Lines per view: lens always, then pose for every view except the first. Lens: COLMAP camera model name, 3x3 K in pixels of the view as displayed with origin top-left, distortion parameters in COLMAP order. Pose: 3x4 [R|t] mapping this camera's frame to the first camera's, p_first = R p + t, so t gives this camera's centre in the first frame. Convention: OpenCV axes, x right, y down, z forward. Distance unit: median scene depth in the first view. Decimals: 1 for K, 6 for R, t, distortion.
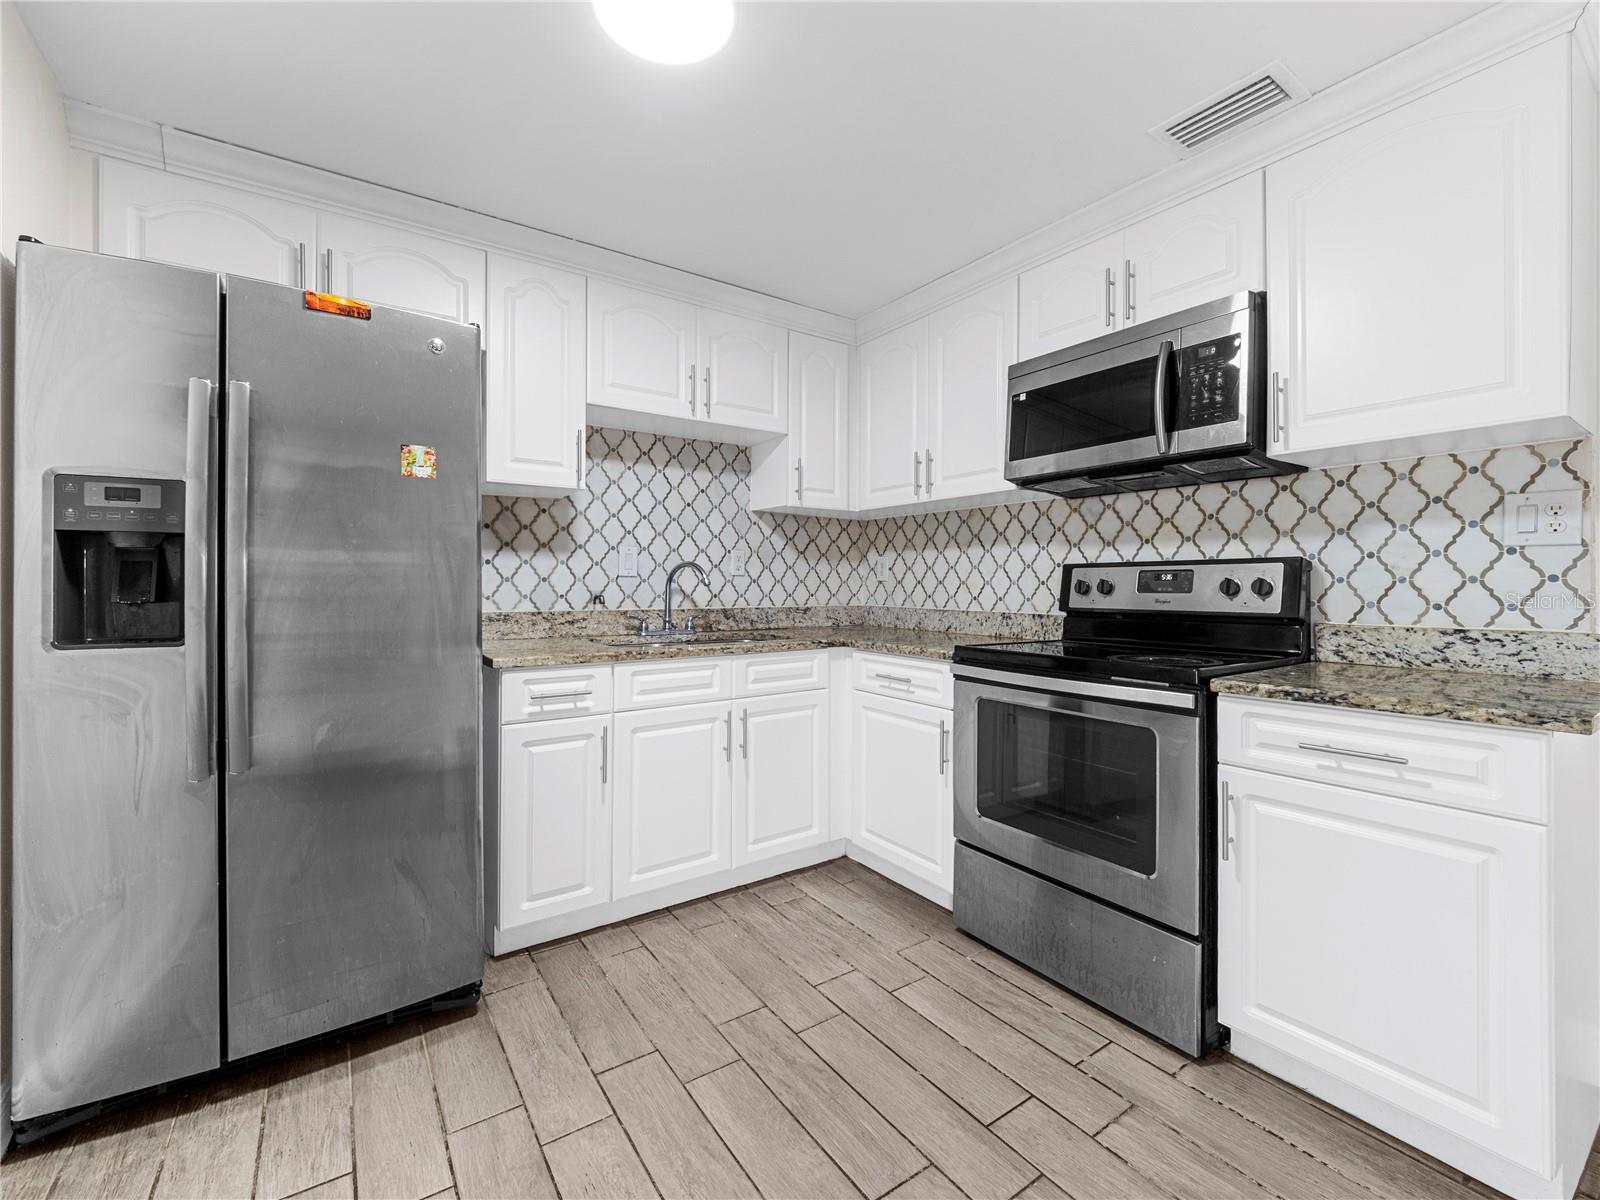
lens RADIAL K [[667.8, 0, 798.9], [0, 667.8, 584.9], [0, 0, 1]] dist [-0.008343, -0.002919]
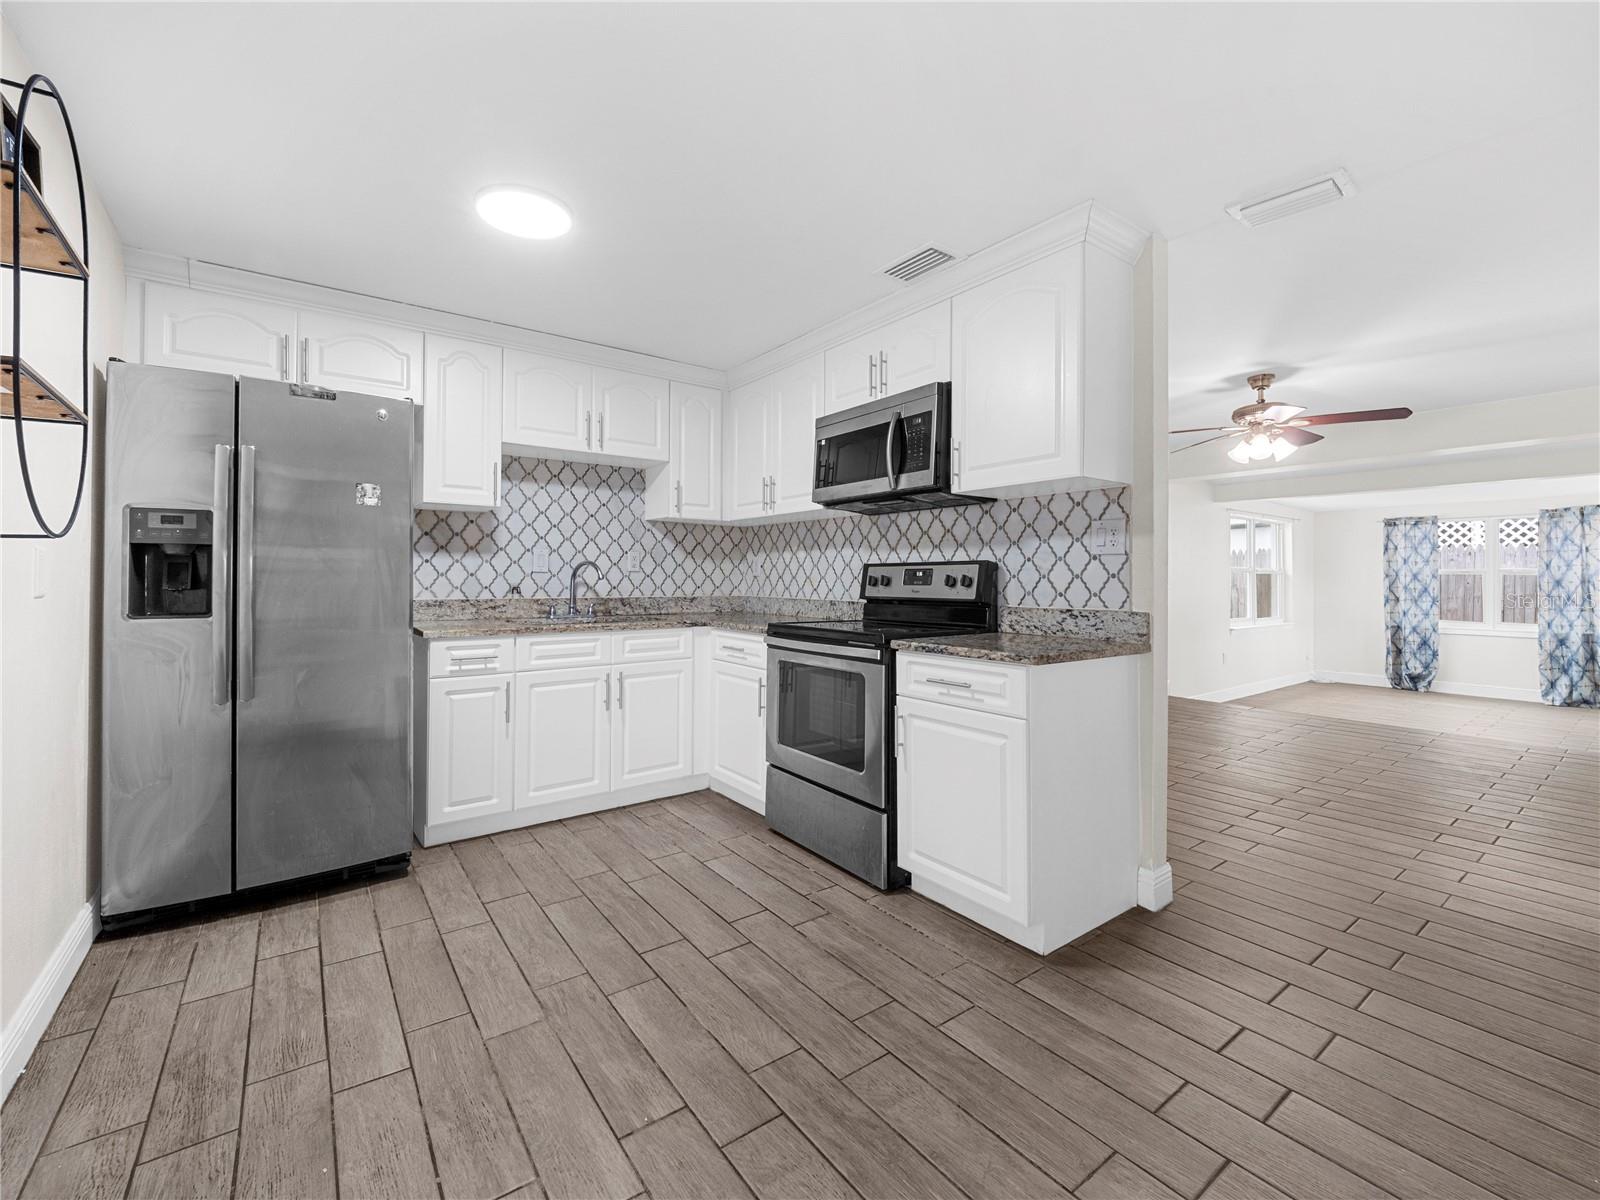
lens RADIAL K [[669.2, 0, 802.3], [0, 669.2, 574.1], [0, 0, 1]] dist [-0.000337, -0.011524]
pose [[0.999356, 0.002256, 0.035816, 0.298023], [-0.001986, 0.999970, -0.007548, -0.000431], [-0.035832, 0.007472, 0.999330, -0.451732]]
